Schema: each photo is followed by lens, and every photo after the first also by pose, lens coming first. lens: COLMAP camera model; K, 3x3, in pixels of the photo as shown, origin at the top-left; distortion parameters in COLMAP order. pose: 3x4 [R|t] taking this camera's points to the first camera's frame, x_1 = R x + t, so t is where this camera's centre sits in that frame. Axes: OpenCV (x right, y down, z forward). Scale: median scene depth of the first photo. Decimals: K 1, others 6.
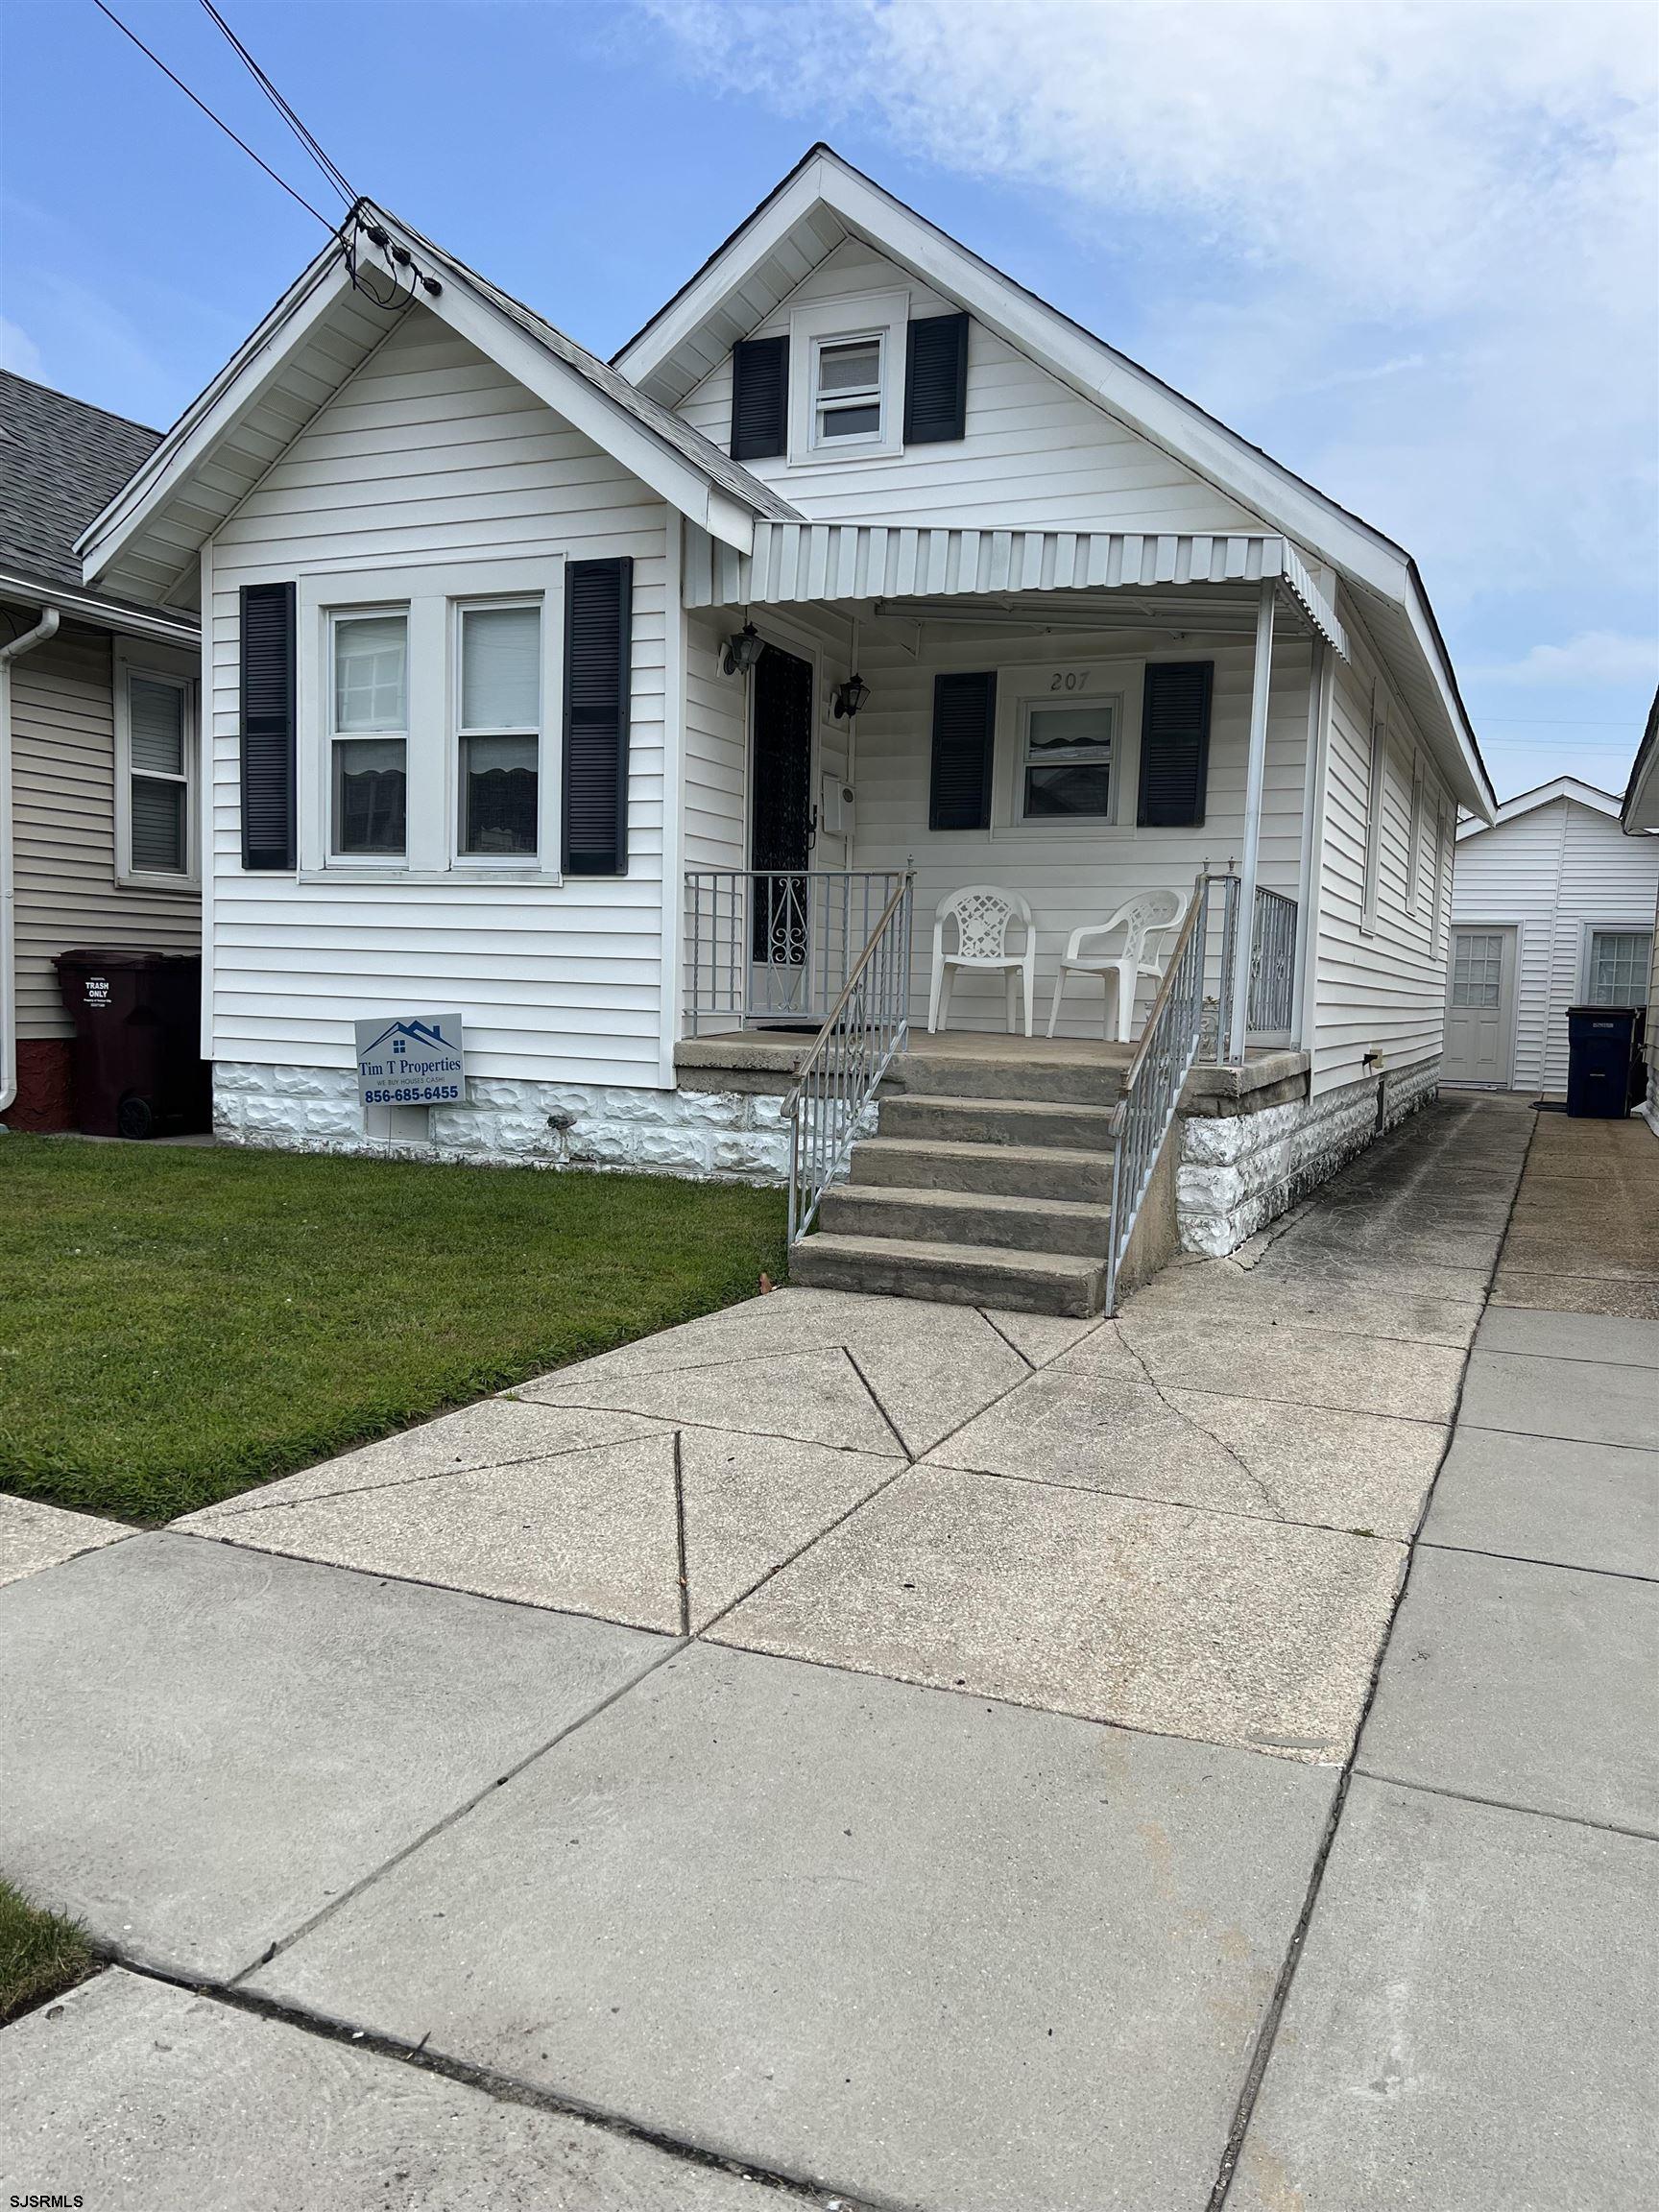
lens RADIAL K [[1655.7, 0, 836.4], [0, 1655.7, 1111.3], [0, 0, 1]] dist [0.046825, -0.051746]
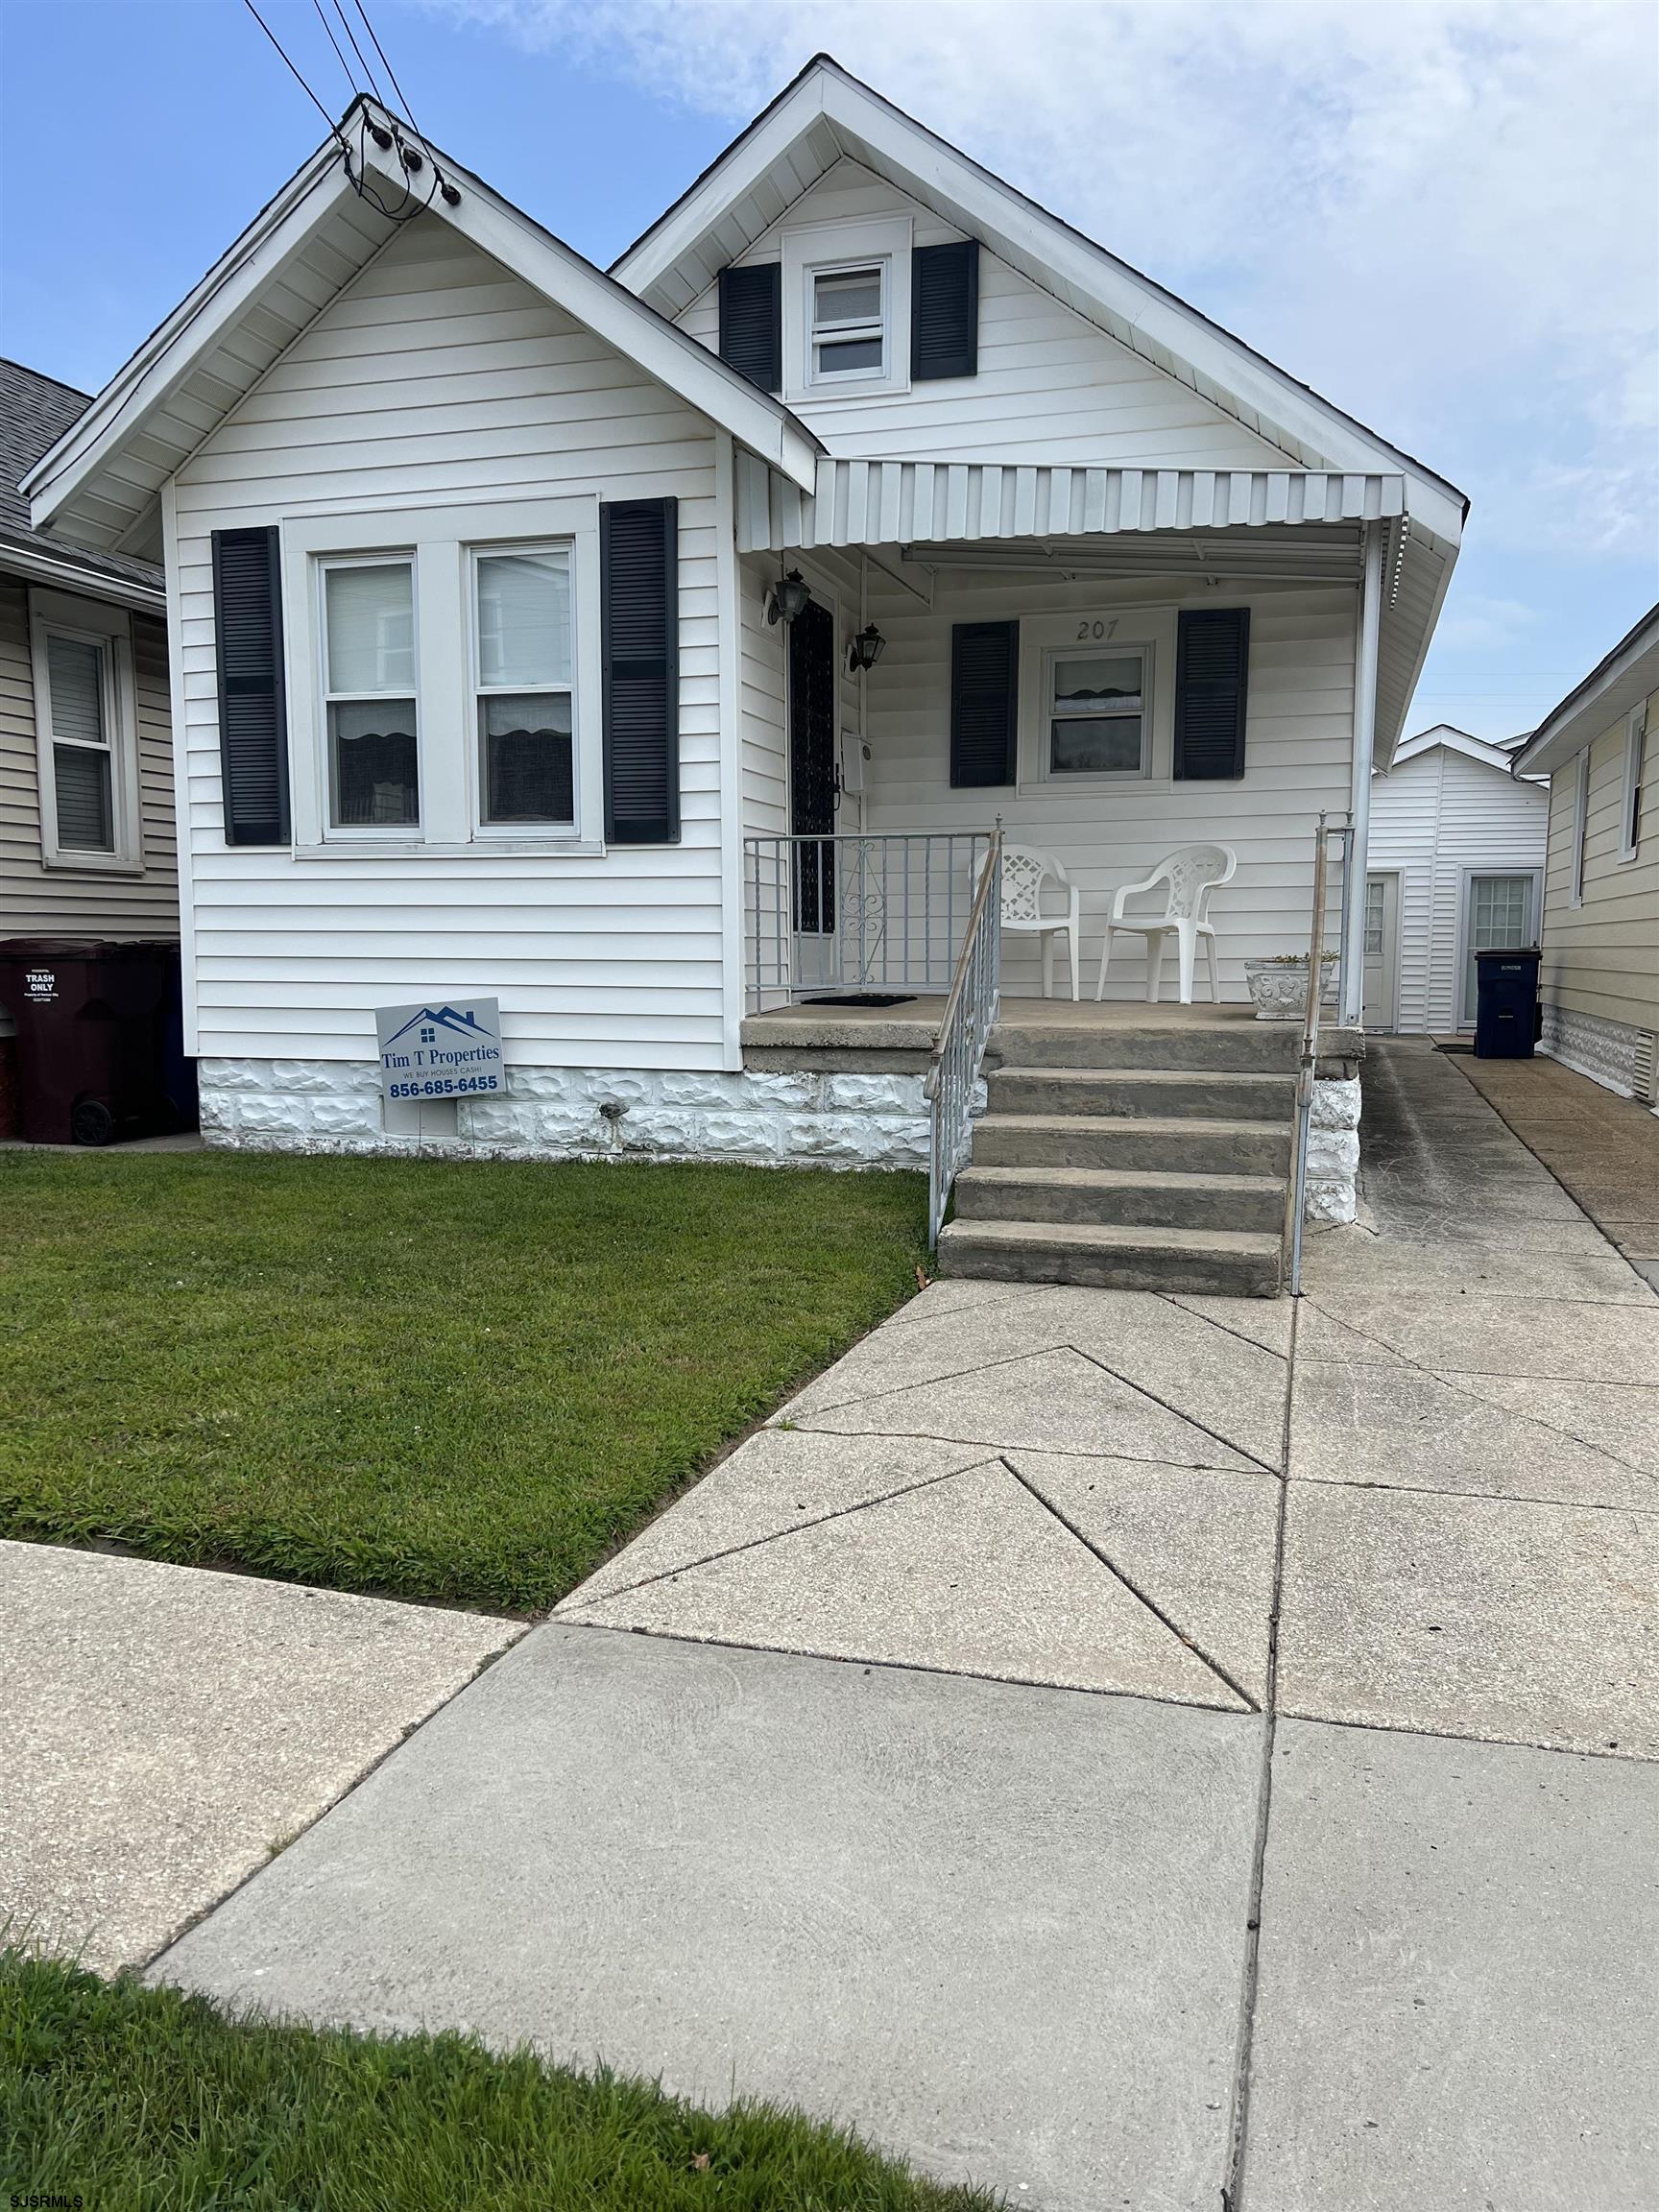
lens RADIAL K [[1655.7, 0, 823.4], [0, 1655.7, 1113.9], [0, 0, 1]] dist [0.046825, -0.051746]
pose [[0.992093, -0.042068, 0.118245, -0.155508], [0.038954, 0.998834, 0.028532, -0.013223], [-0.119308, -0.023701, 0.992574, 0.059733]]
